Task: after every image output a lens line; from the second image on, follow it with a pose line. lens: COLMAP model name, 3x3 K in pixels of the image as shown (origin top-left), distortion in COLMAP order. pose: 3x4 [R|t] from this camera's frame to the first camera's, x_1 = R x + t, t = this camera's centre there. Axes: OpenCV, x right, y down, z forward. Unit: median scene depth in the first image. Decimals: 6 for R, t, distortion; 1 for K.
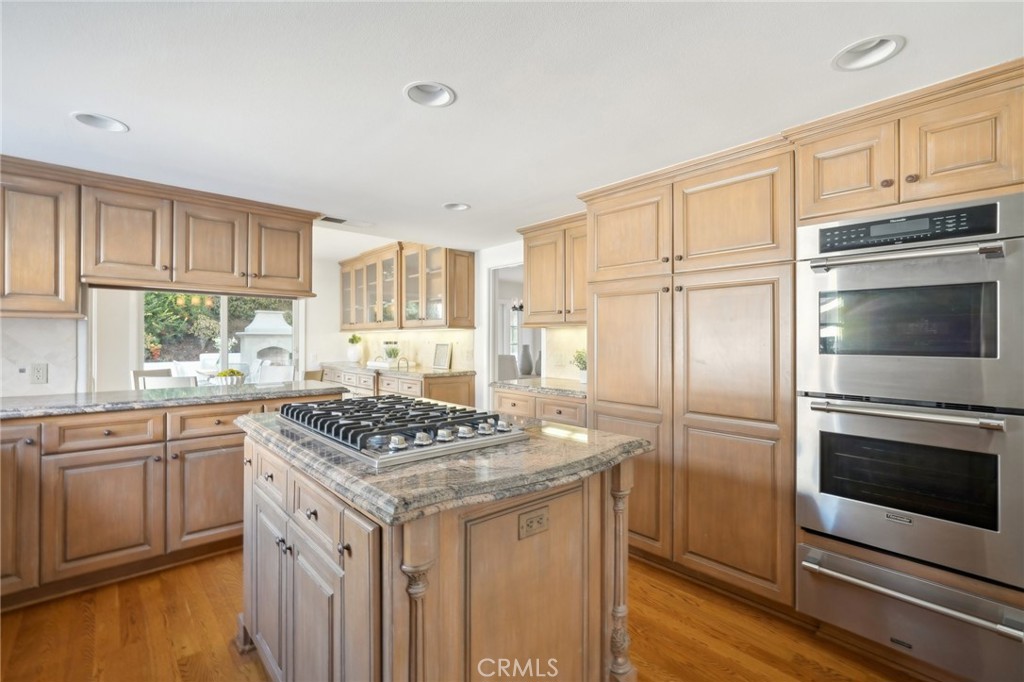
lens RADIAL K [[457.2, 0, 512.0], [0, 457.2, 341.0], [0, 0, 1]] dist [0.000230, 0.000261]
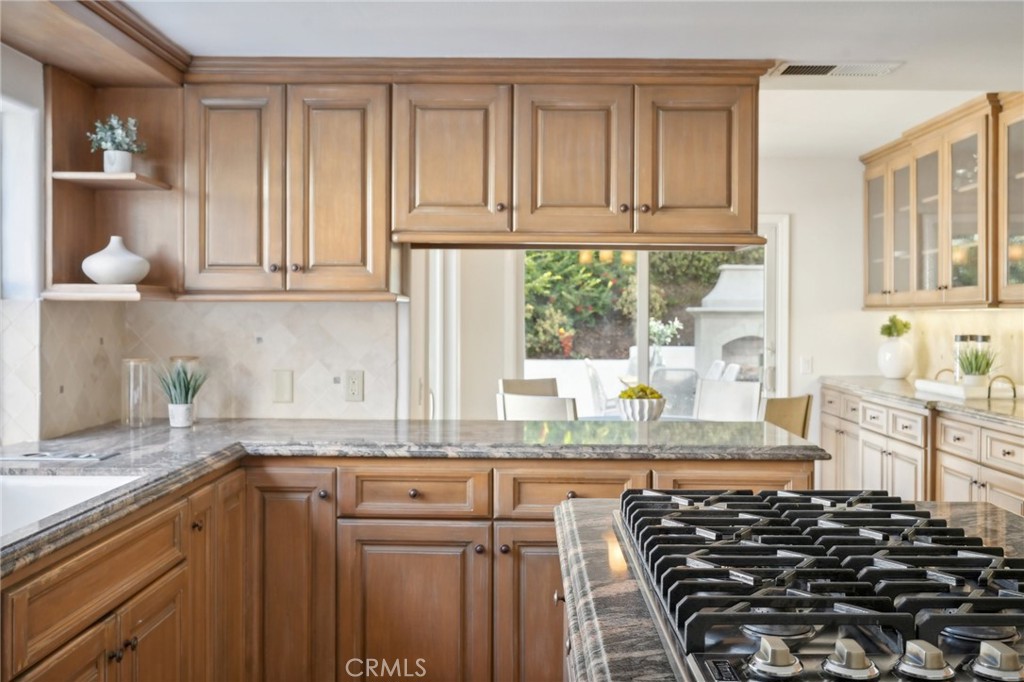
lens RADIAL K [[979.5, 0, 512.6], [0, 979.5, 330.0], [0, 0, 1]] dist [-0.005188, -0.006995]
pose [[0.737565, 0.013714, -0.675137, 0.057946], [-0.007451, 0.999898, 0.012171, -0.023816], [0.675235, -0.003946, 0.737592, 0.120110]]
